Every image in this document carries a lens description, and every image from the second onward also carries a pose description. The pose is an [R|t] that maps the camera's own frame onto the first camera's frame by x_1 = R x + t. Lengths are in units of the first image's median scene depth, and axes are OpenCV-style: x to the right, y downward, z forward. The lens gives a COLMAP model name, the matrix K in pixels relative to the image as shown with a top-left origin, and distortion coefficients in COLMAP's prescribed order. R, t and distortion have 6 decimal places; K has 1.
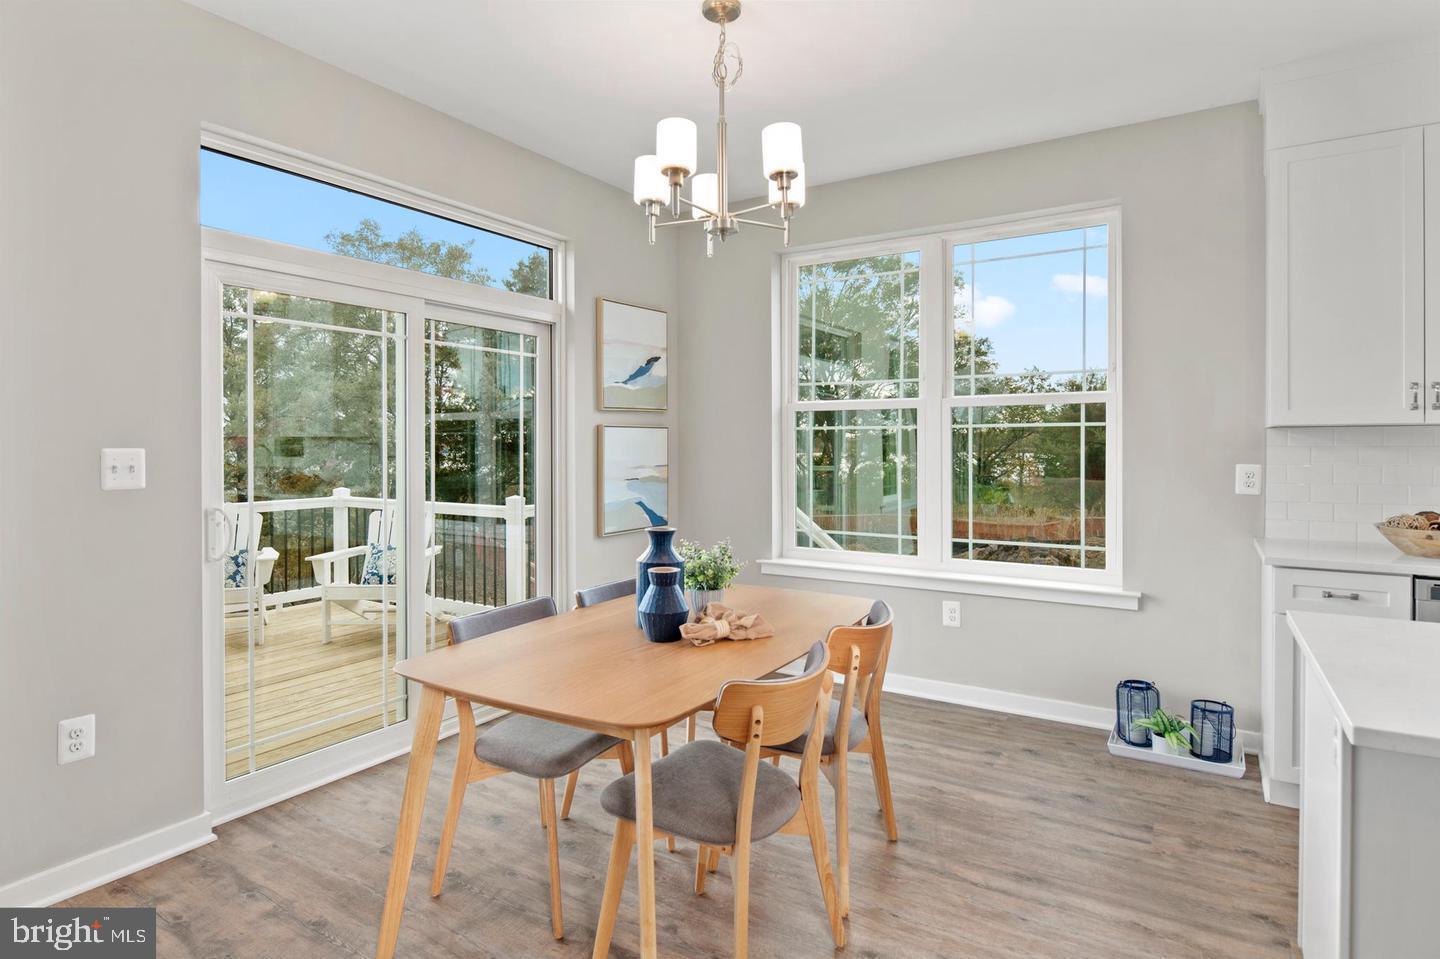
lens RADIAL K [[780.3, 0, 715.0], [0, 780.3, 450.4], [0, 0, 1]] dist [-0.003173, -0.004762]
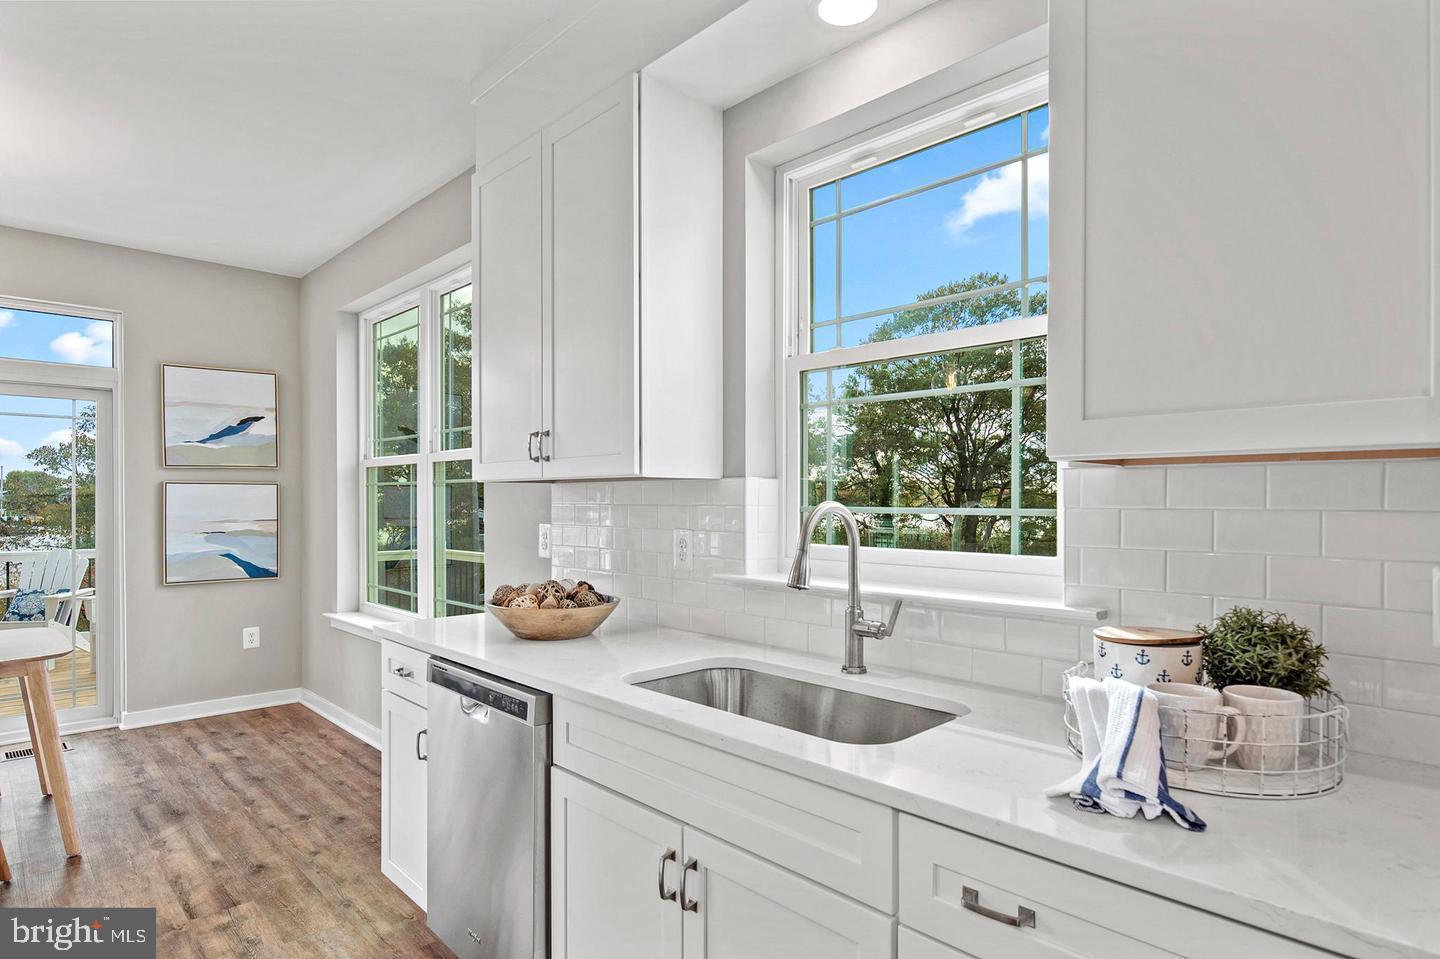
lens RADIAL K [[780.3, 0, 713.8], [0, 780.3, 507.2], [0, 0, 1]] dist [-0.003173, -0.004762]
pose [[0.972661, 0.005202, -0.232171, 0.875558], [-0.004624, 0.999985, 0.003034, -0.004420], [0.232183, -0.001877, 0.972670, 0.137810]]
